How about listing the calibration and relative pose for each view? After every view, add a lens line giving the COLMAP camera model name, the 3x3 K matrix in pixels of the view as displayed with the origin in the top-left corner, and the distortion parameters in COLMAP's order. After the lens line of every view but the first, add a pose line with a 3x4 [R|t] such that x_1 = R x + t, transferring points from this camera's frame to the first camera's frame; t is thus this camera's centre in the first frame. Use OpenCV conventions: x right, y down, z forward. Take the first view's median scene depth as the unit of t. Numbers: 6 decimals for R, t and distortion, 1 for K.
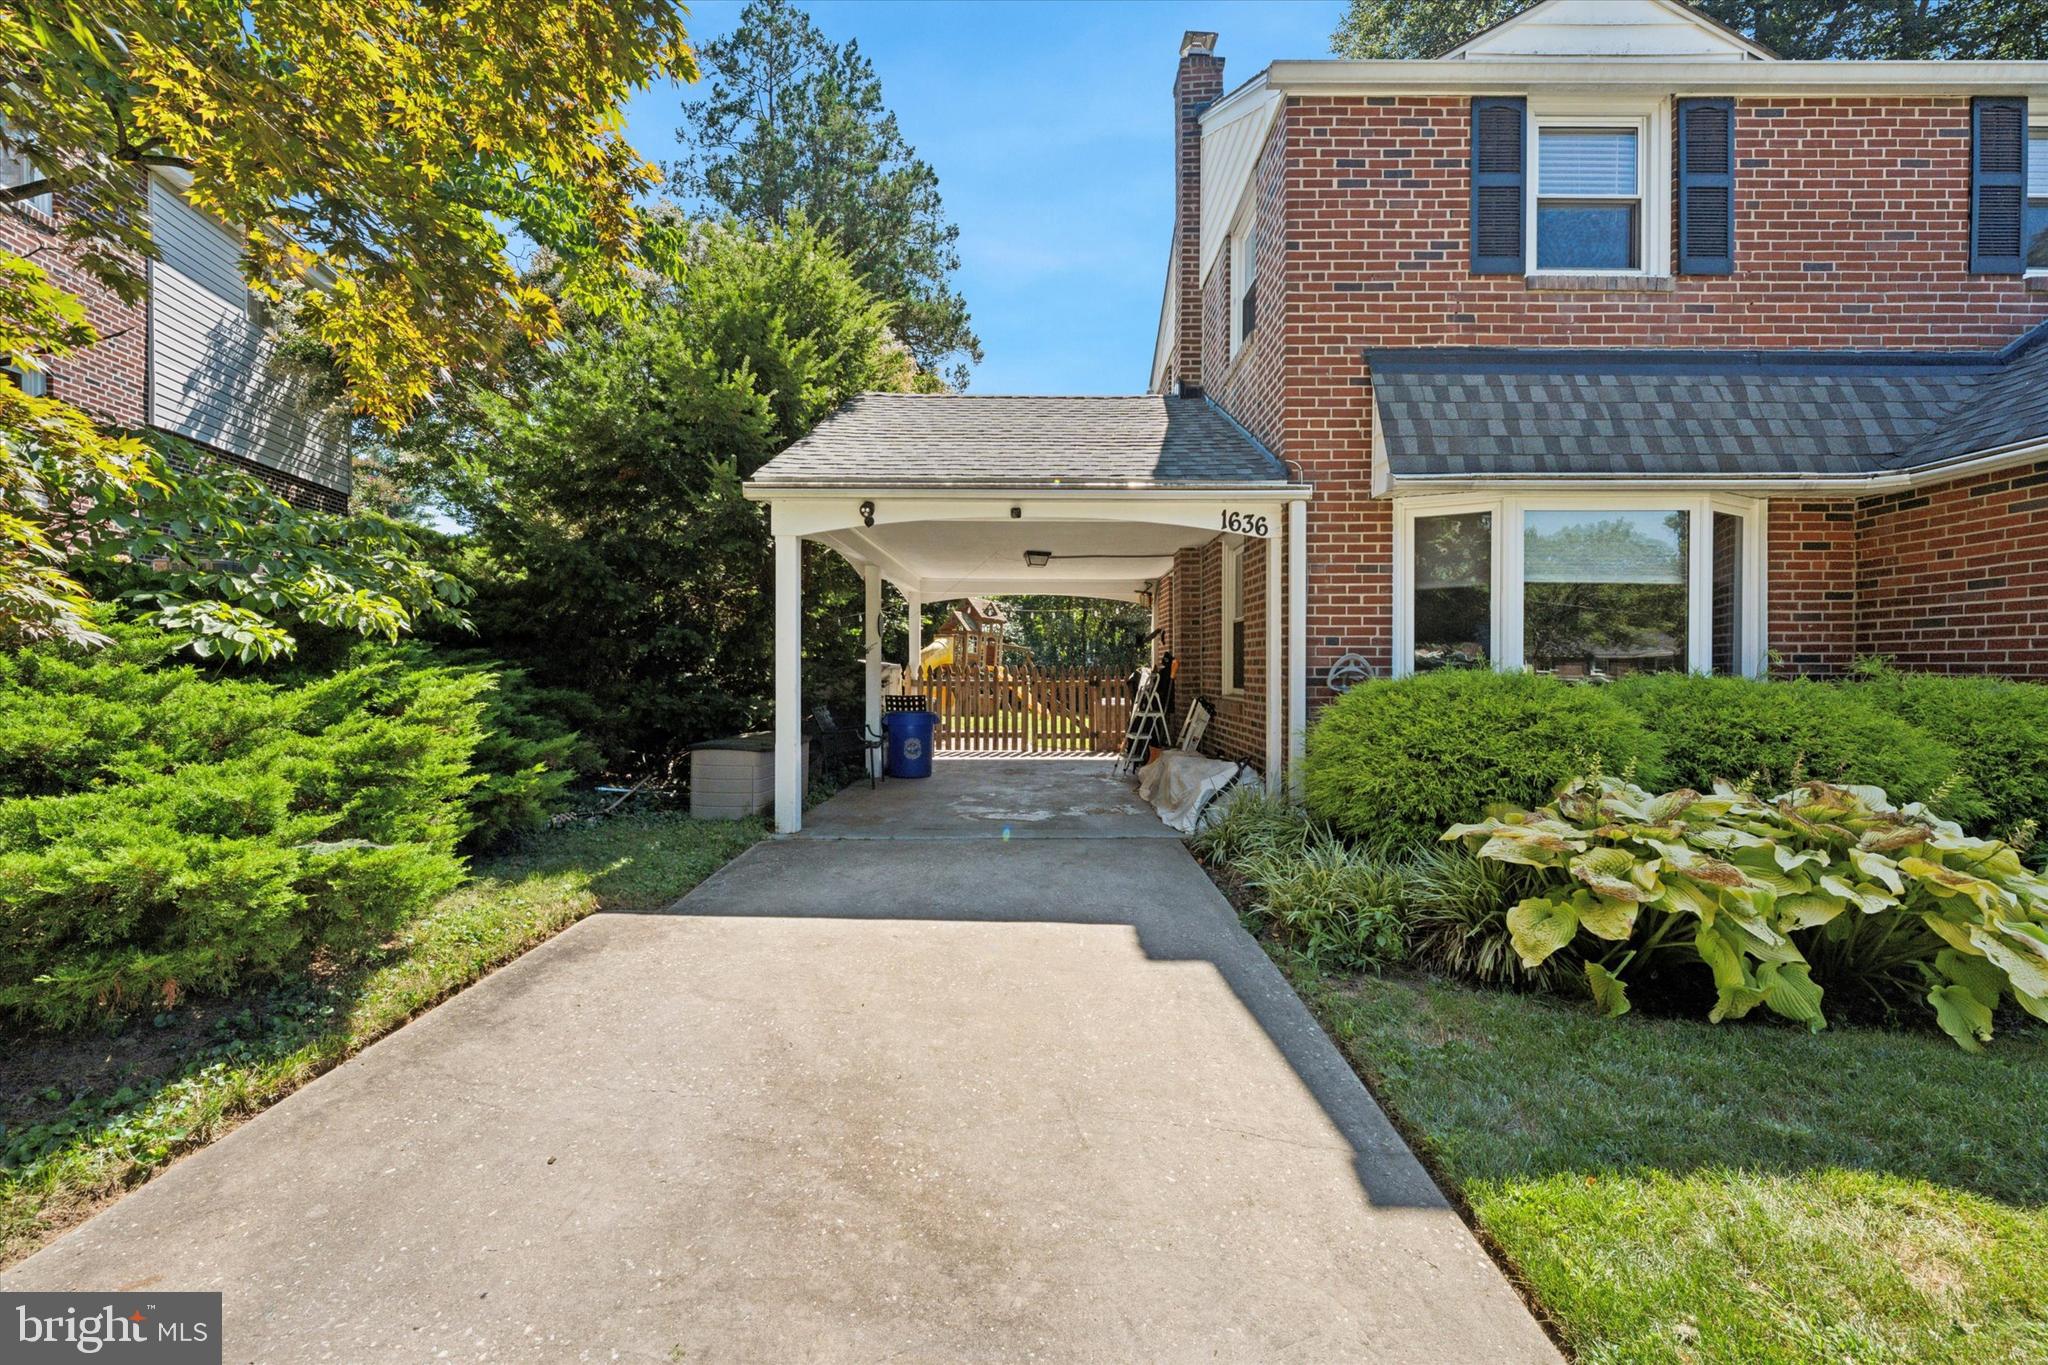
lens RADIAL K [[823.6, 0, 1024.0], [0, 823.6, 682.5], [0, 0, 1]] dist [-0.001619, -0.000051]
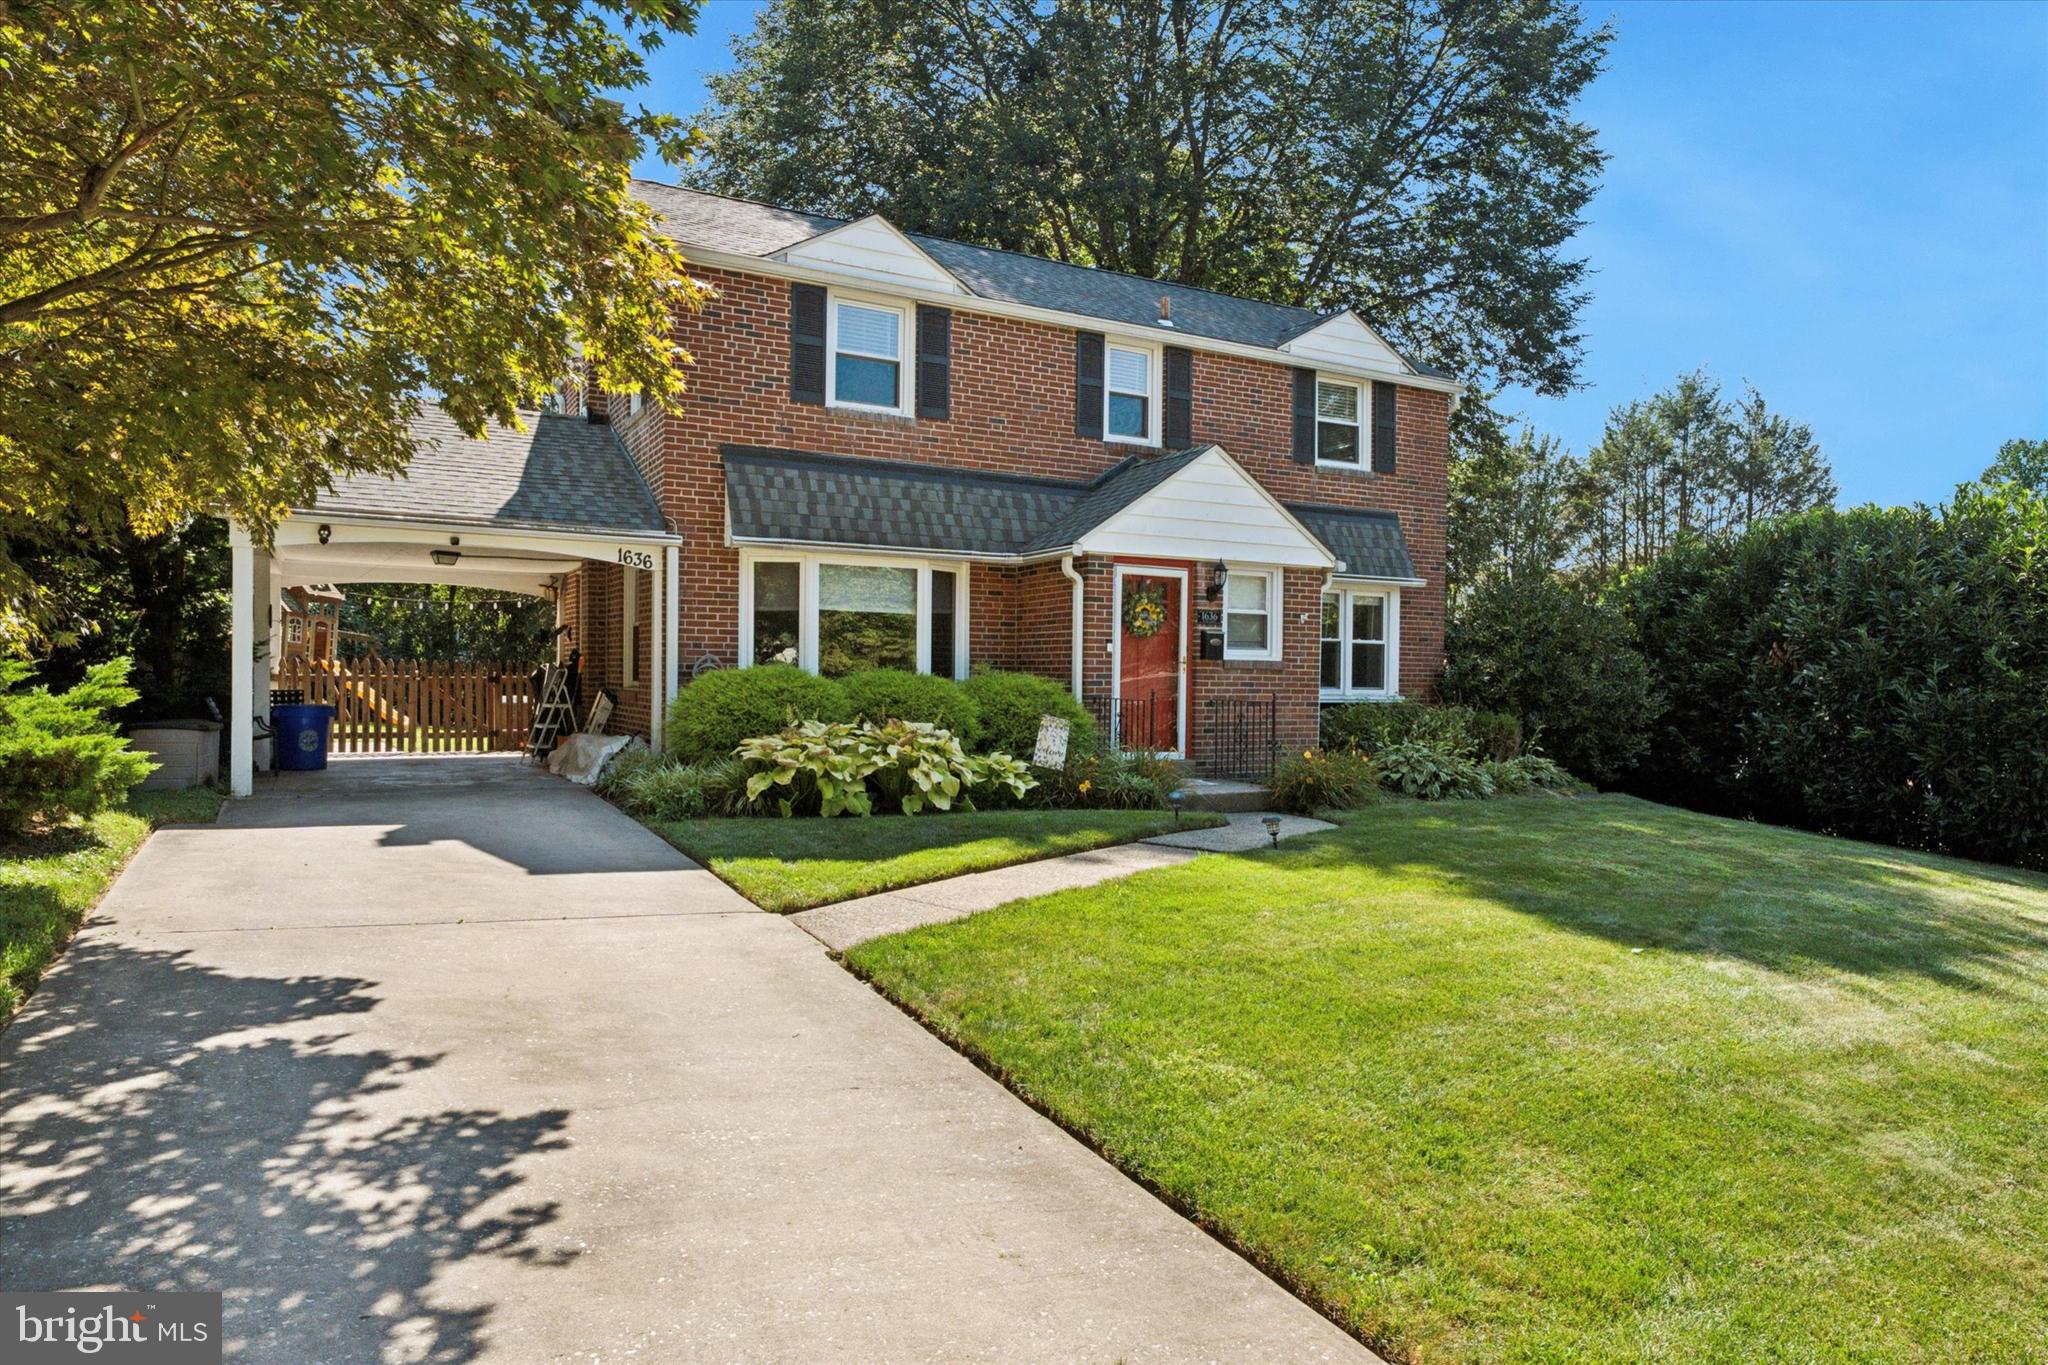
lens RADIAL K [[1265.1, 0, 1024.0], [0, 1265.1, 682.5], [0, 0, 1]] dist [0.004442, -0.000682]
pose [[0.868936, 0.006376, 0.494883, -0.219775], [-0.002693, 0.999963, -0.008155, 0.030707], [-0.494917, 0.005753, 0.868921, -1.193158]]
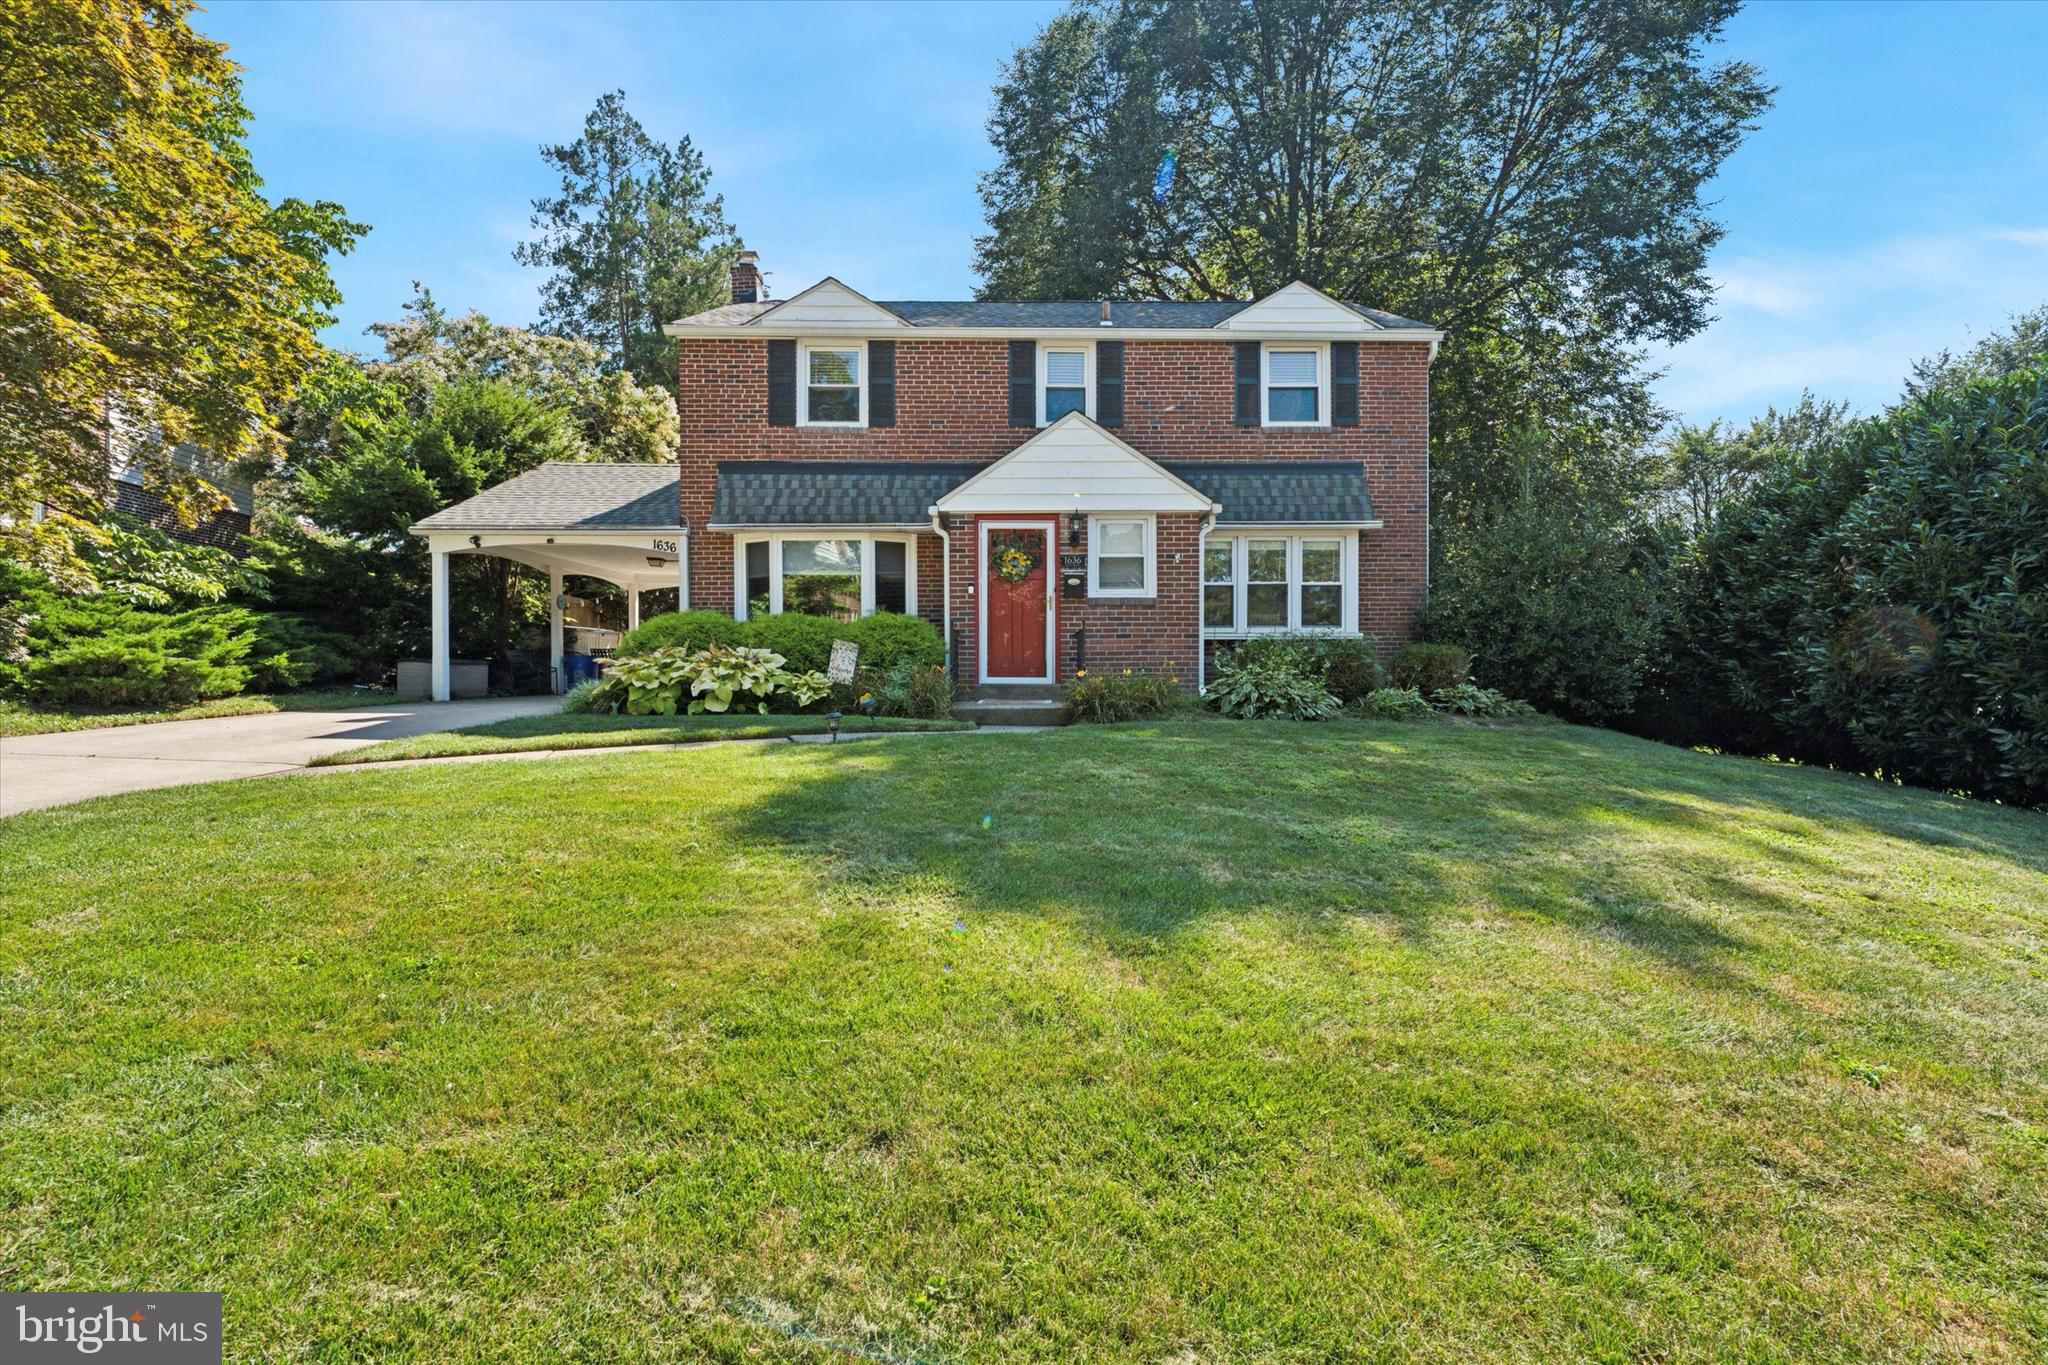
lens RADIAL K [[821.4, 0, 1024.0], [0, 821.4, 682.5], [0, 0, 1]] dist [0.000376, 0.000087]
pose [[0.999533, -0.007559, 0.029610, 1.117053], [0.007393, 0.999956, 0.005697, 0.142846], [-0.029652, -0.005476, 0.999545, -1.086004]]
